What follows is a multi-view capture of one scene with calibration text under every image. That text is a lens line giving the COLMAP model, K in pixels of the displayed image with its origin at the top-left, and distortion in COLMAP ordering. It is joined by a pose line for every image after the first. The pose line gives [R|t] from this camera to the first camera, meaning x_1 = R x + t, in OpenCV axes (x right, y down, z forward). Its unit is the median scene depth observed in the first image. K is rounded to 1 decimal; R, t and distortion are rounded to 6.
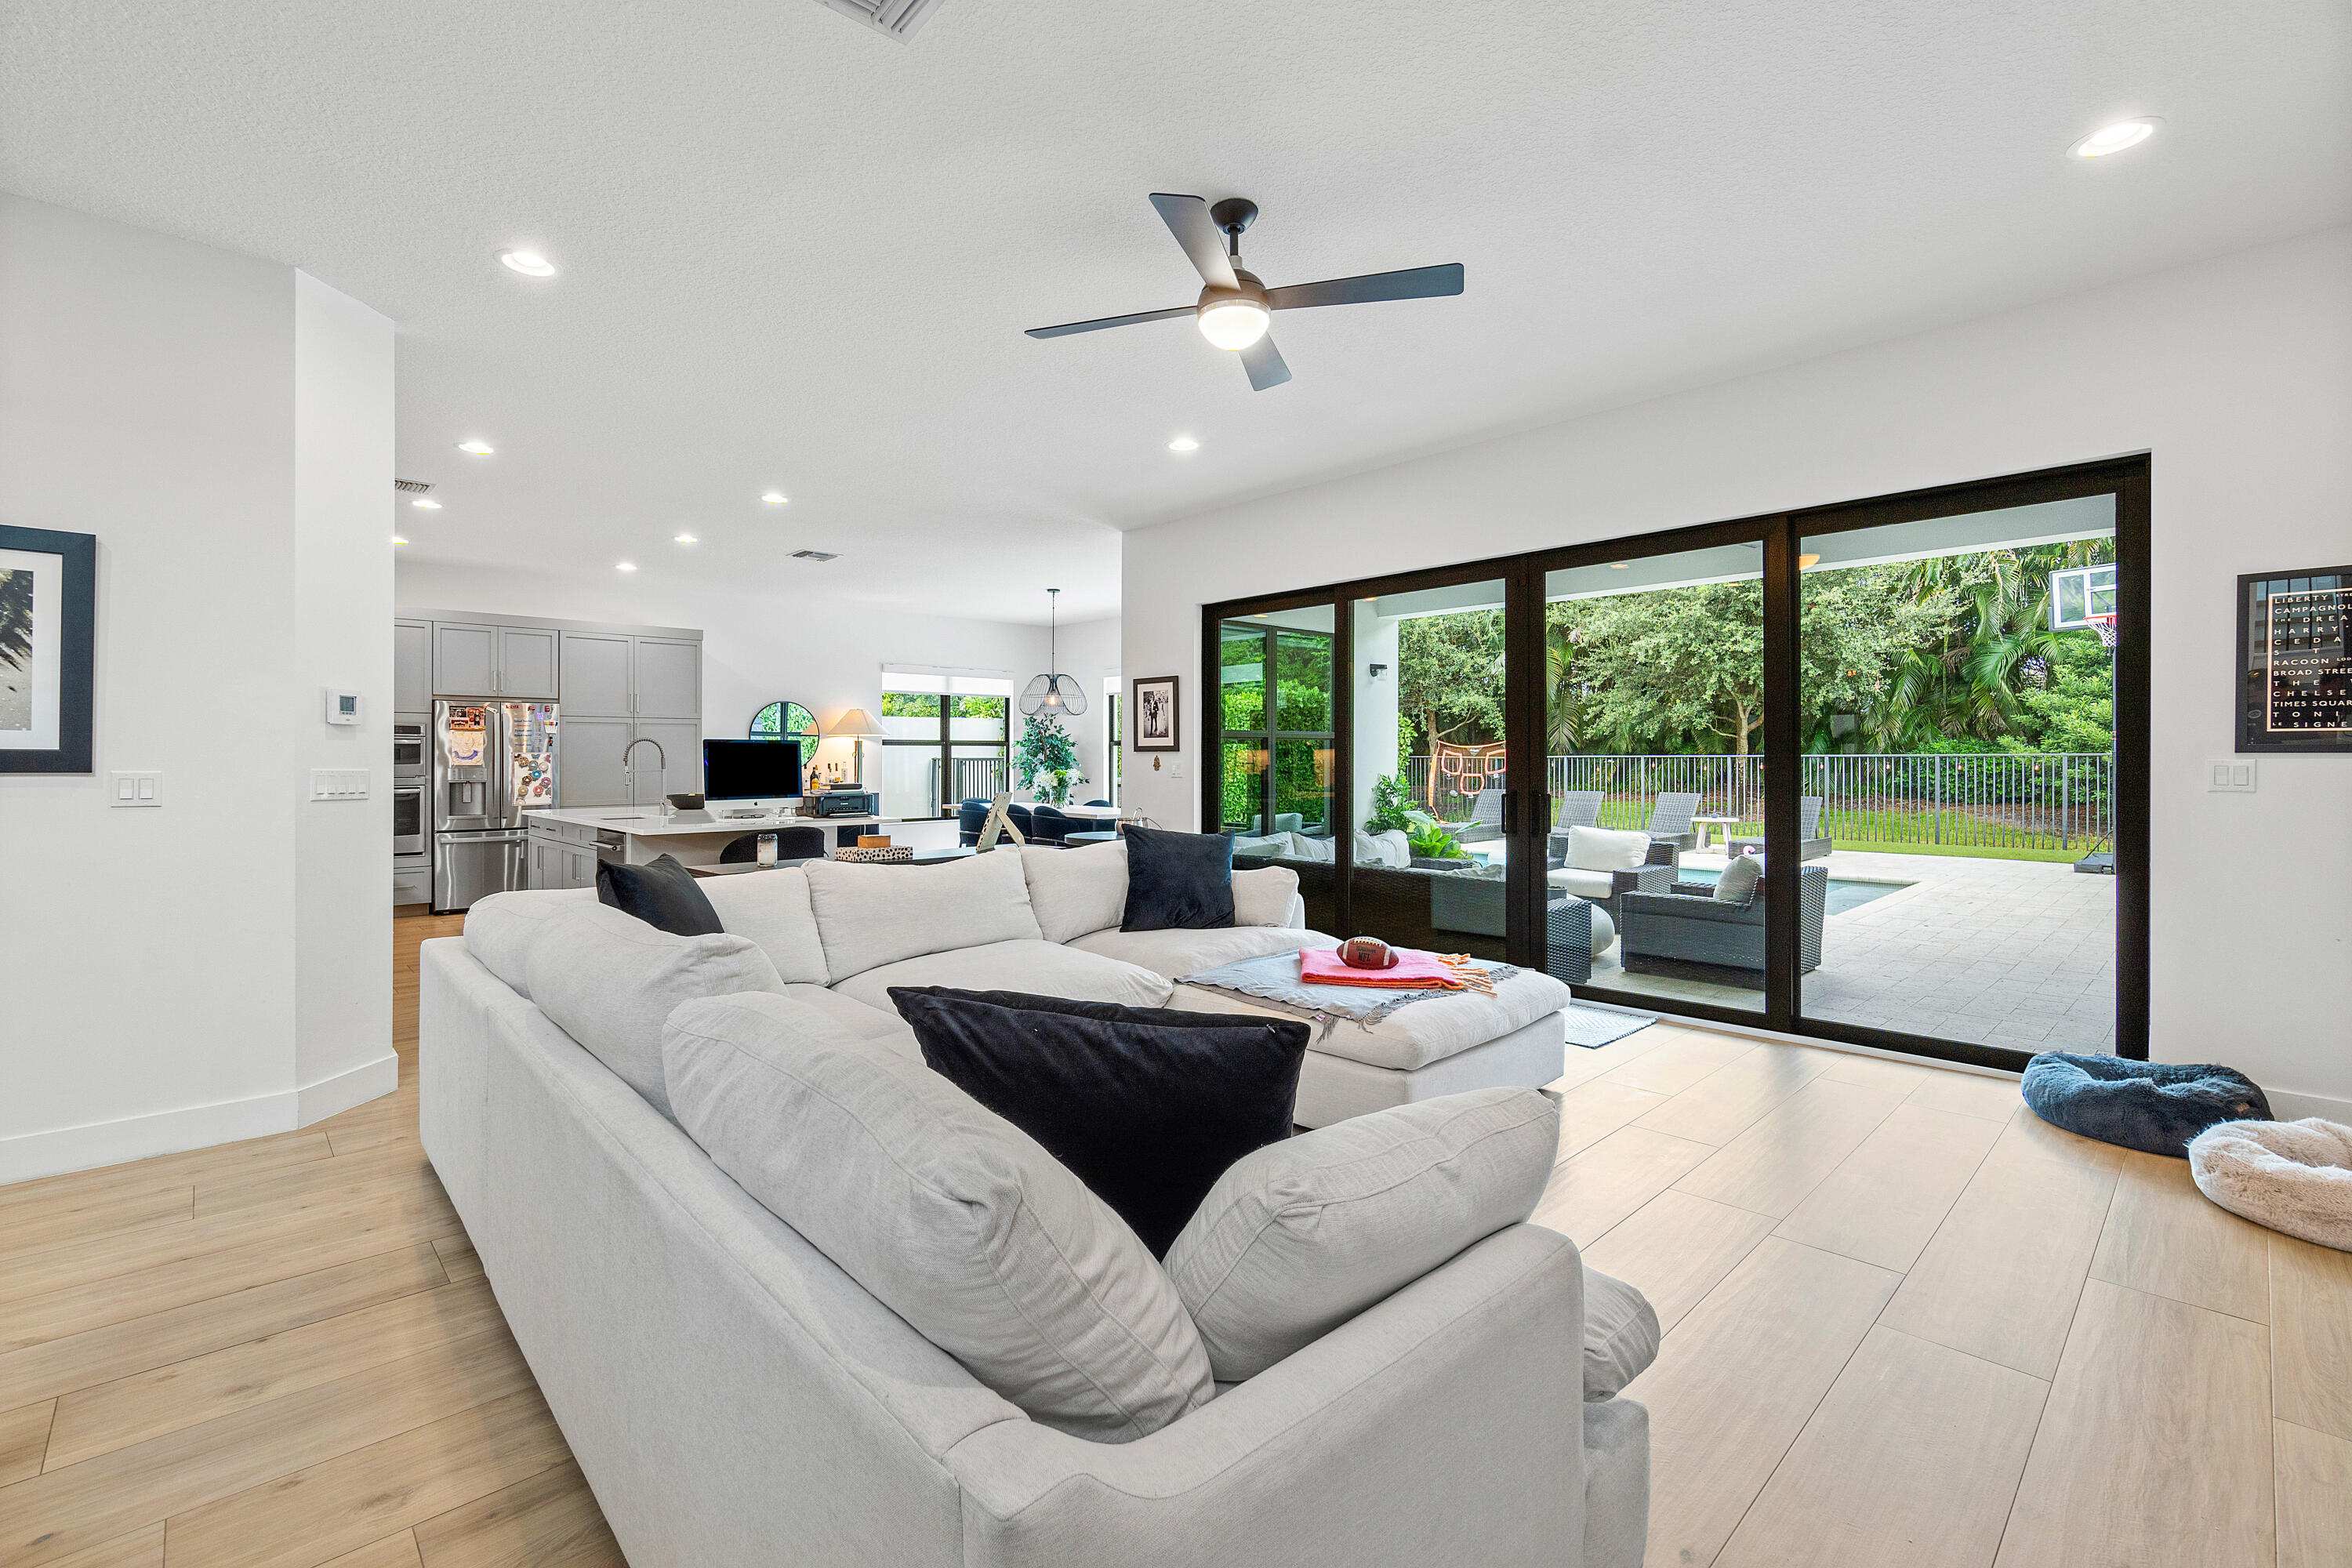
lens RADIAL K [[1012.4, 0, 1152.7], [0, 1012.4, 754.2], [0, 0, 1]] dist [-0.005343, -0.000108]
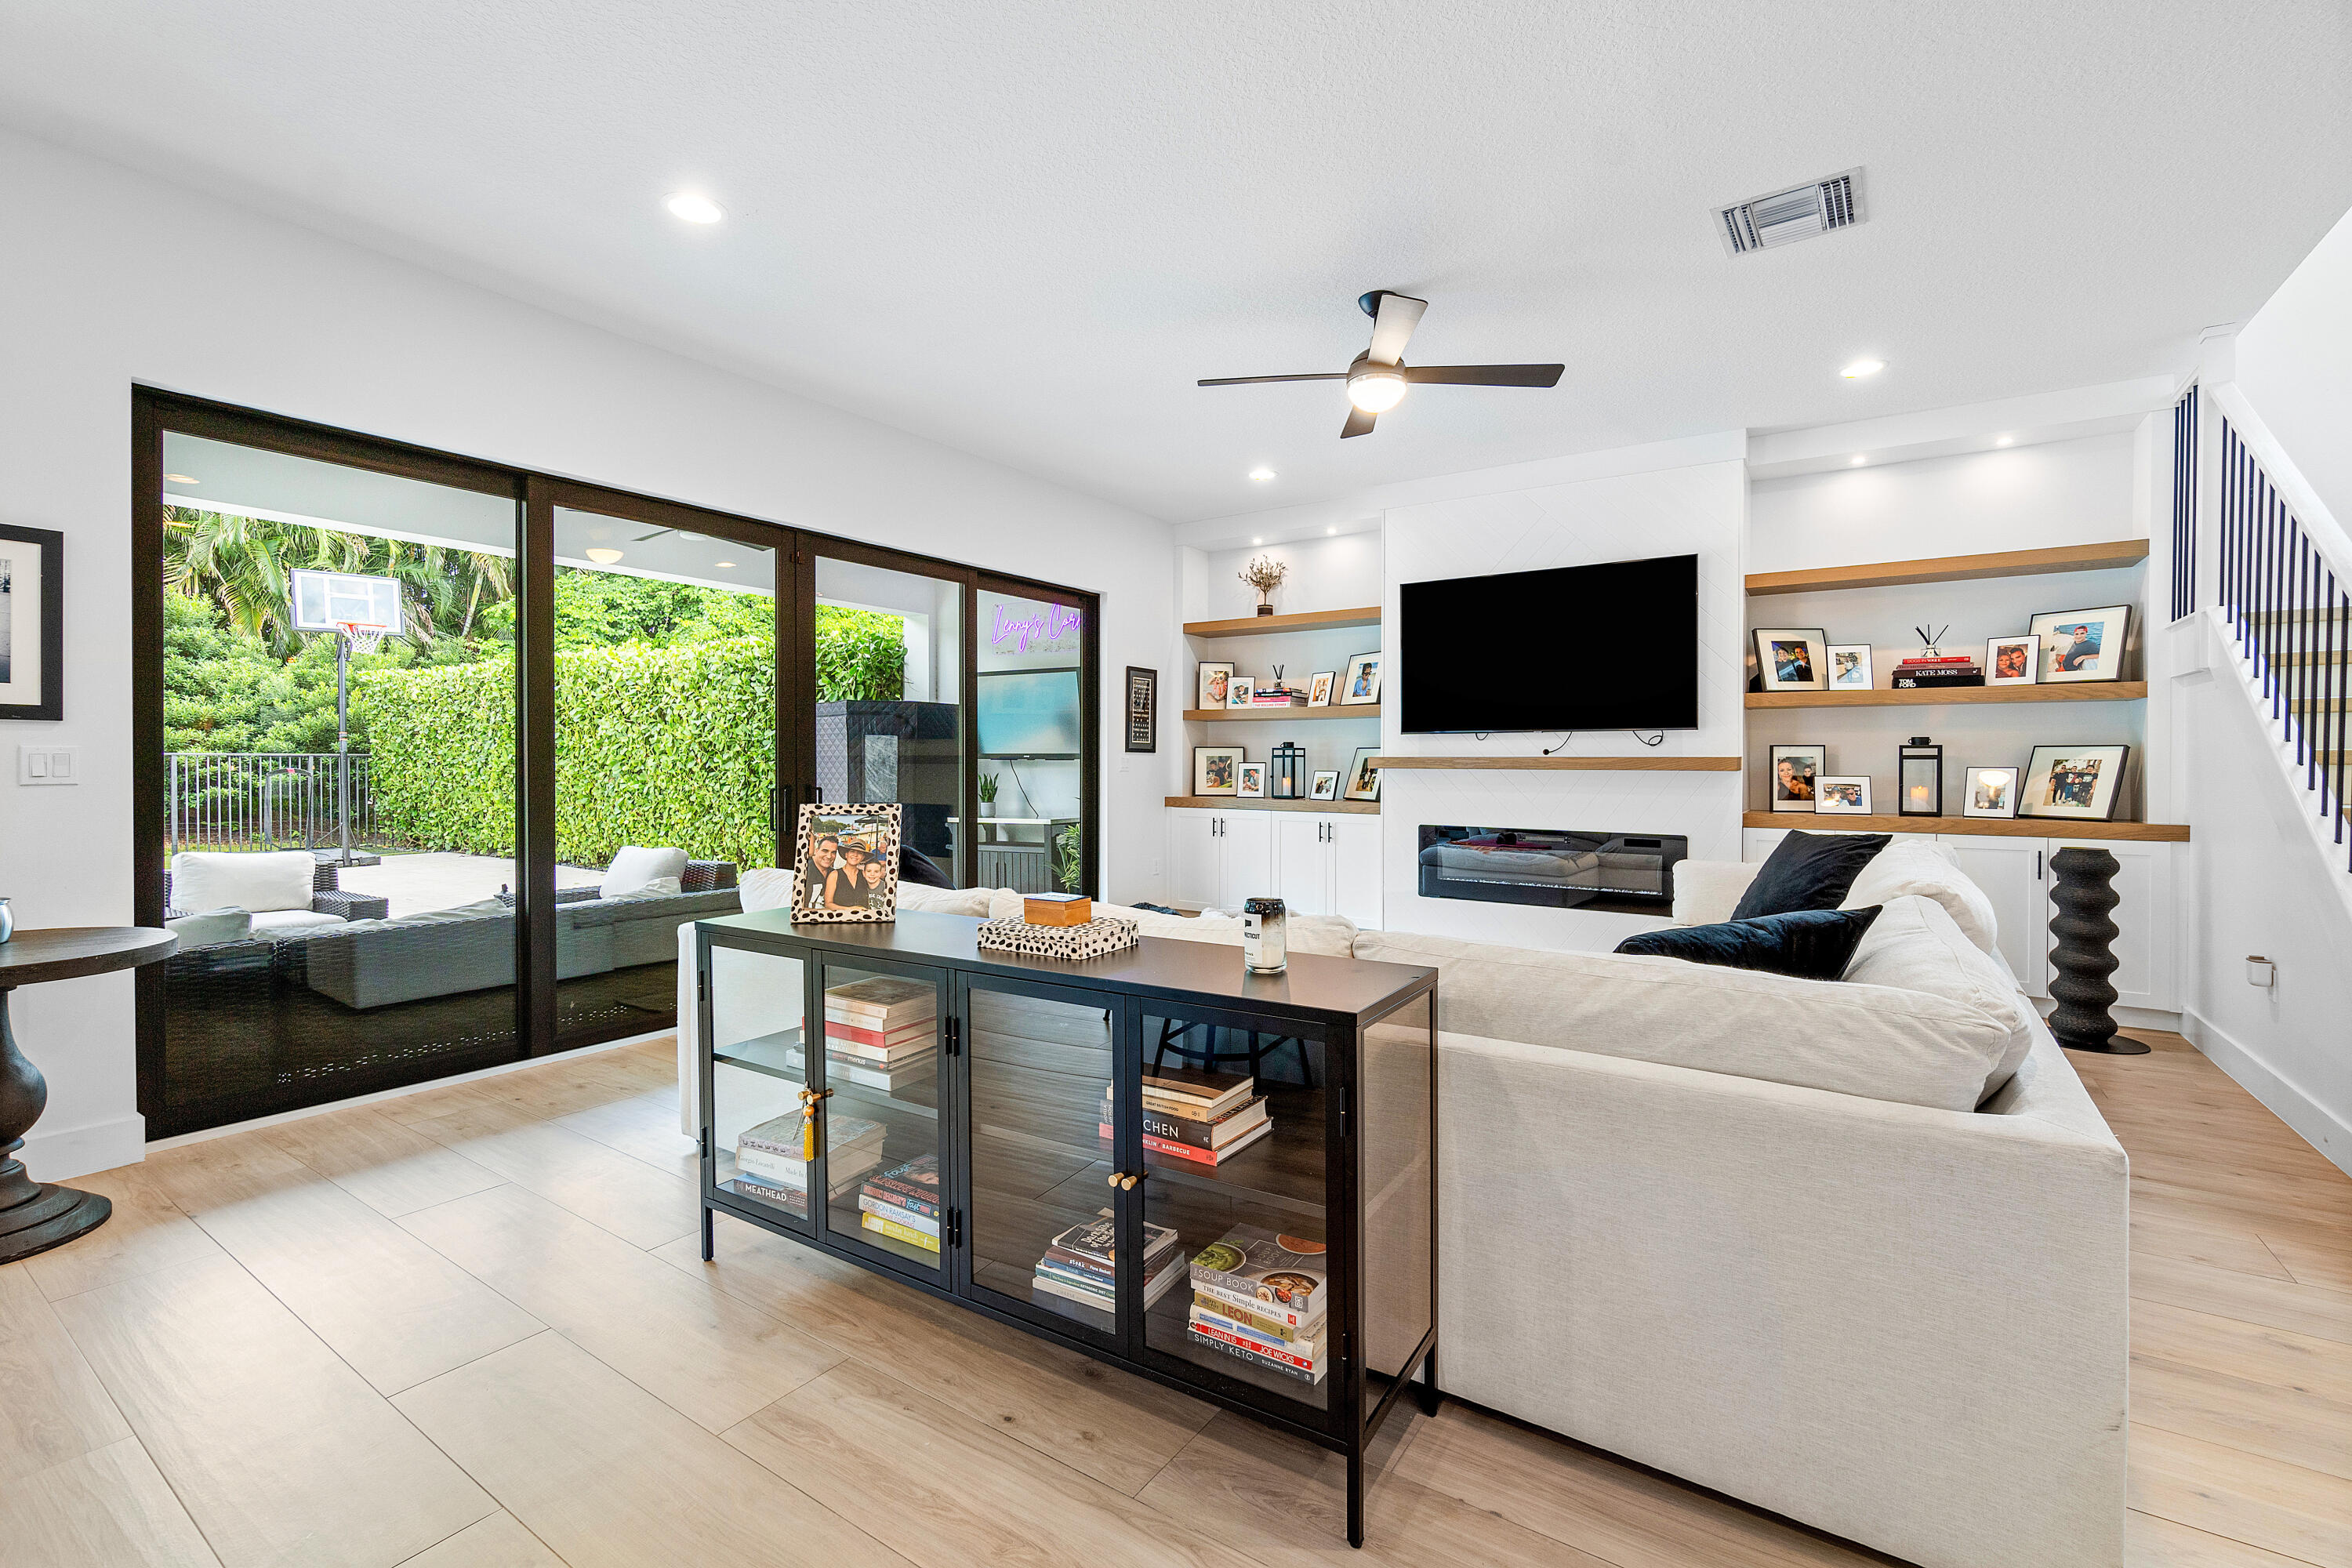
lens RADIAL K [[1035.9, 0, 1150.5], [0, 1035.9, 774.8], [0, 0, 1]] dist [-0.005427, -0.000224]
pose [[-0.218322, -0.009687, 0.975829, -0.259452], [-0.006501, 0.999943, 0.008472, 0.006838], [-0.975855, -0.004494, -0.218373, 0.368318]]
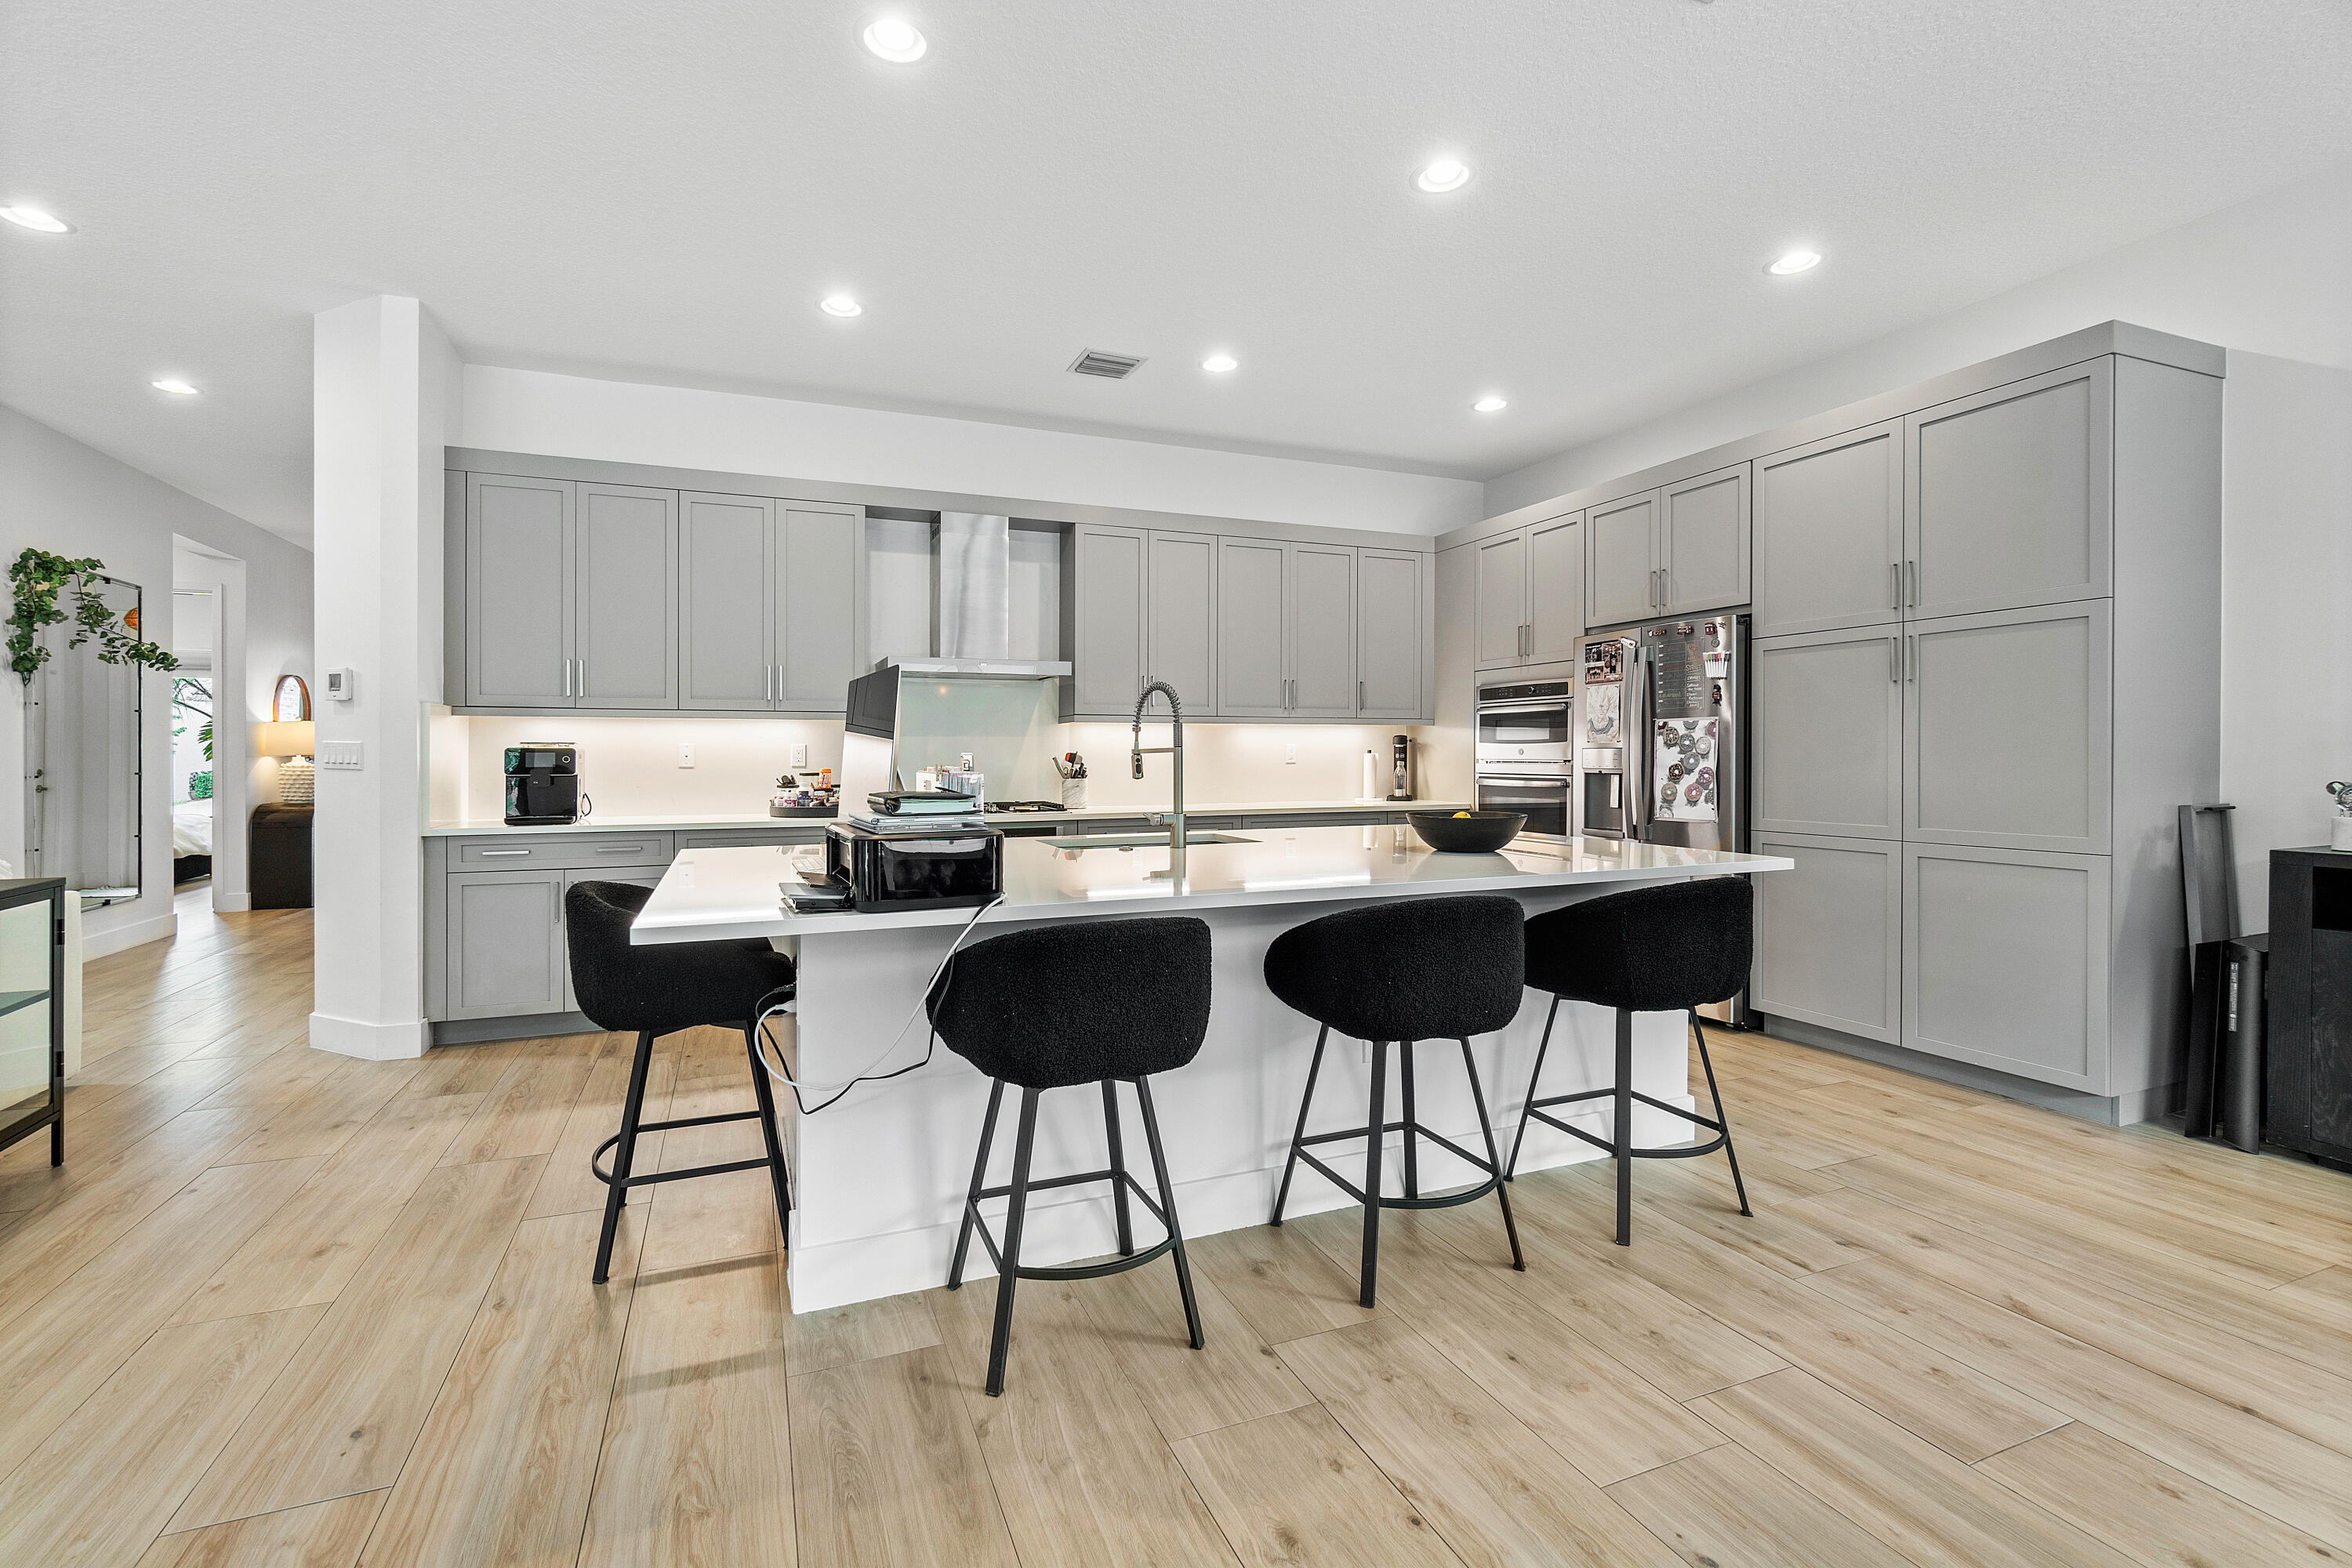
lens RADIAL K [[1017.4, 0, 1126.2], [0, 1017.4, 758.7], [0, 0, 1]] dist [-0.003071, -0.000422]
pose [[-0.367834, 0.007456, -0.929862, -0.026584], [0.008011, 0.999956, 0.004849, 0.009471], [0.929857, -0.005665, -0.367878, 0.617622]]
